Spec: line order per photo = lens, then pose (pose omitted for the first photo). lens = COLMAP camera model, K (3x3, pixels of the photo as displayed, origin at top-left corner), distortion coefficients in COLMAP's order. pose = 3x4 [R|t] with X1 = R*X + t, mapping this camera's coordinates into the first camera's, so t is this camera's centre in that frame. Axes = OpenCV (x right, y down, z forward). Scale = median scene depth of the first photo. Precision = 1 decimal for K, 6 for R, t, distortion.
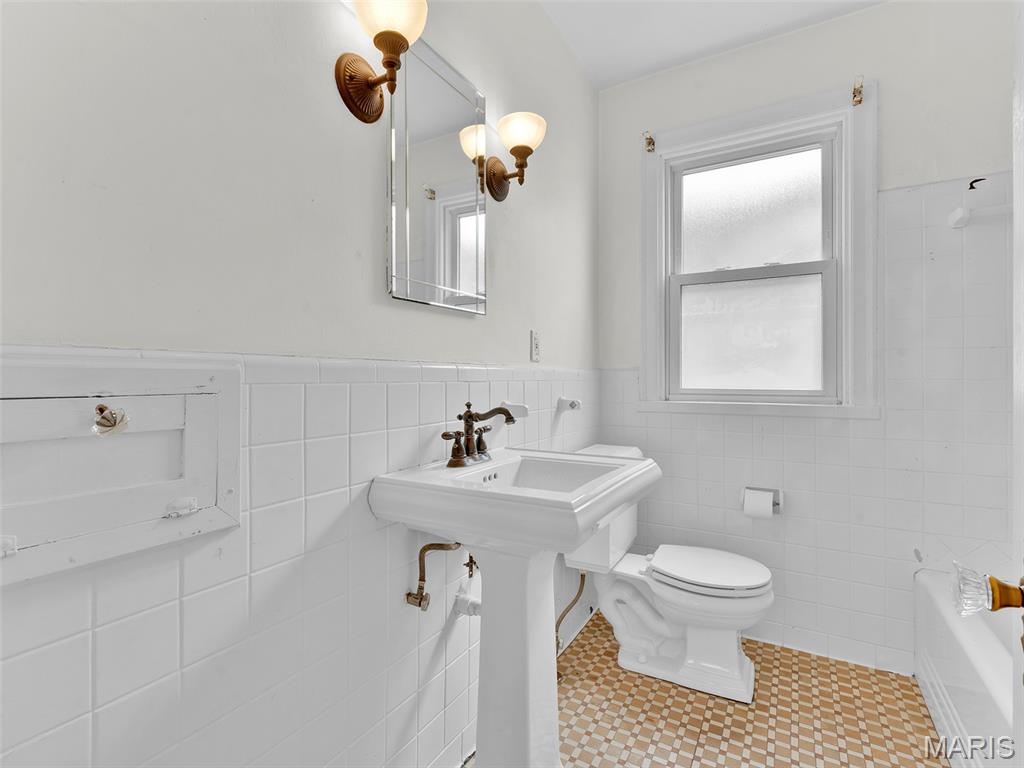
lens RADIAL K [[519.0, 0, 512.0], [0, 519.0, 384.0], [0, 0, 1]] dist [0.001036, -0.000130]
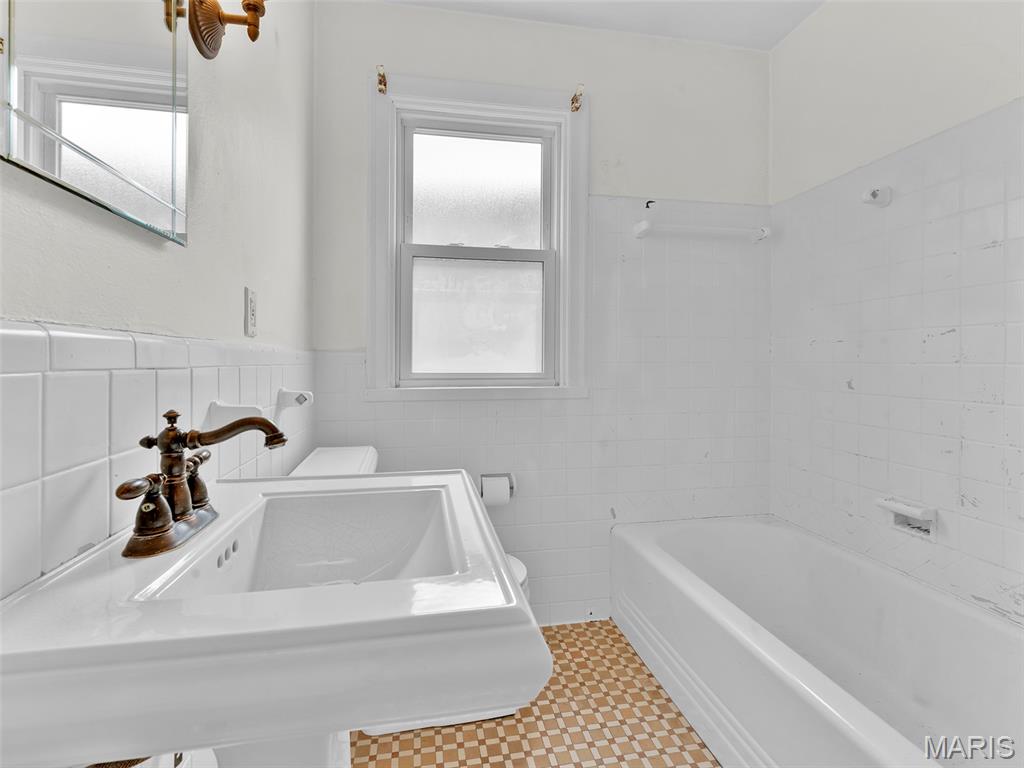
lens RADIAL K [[490.2, 0, 520.0], [0, 490.2, 361.8], [0, 0, 1]] dist [-0.000139, -0.000329]
pose [[0.760410, -0.000323, 0.649444, -0.092211], [0.006550, 0.999953, -0.007172, -0.003931], [-0.649411, 0.009707, 0.760376, 0.294987]]
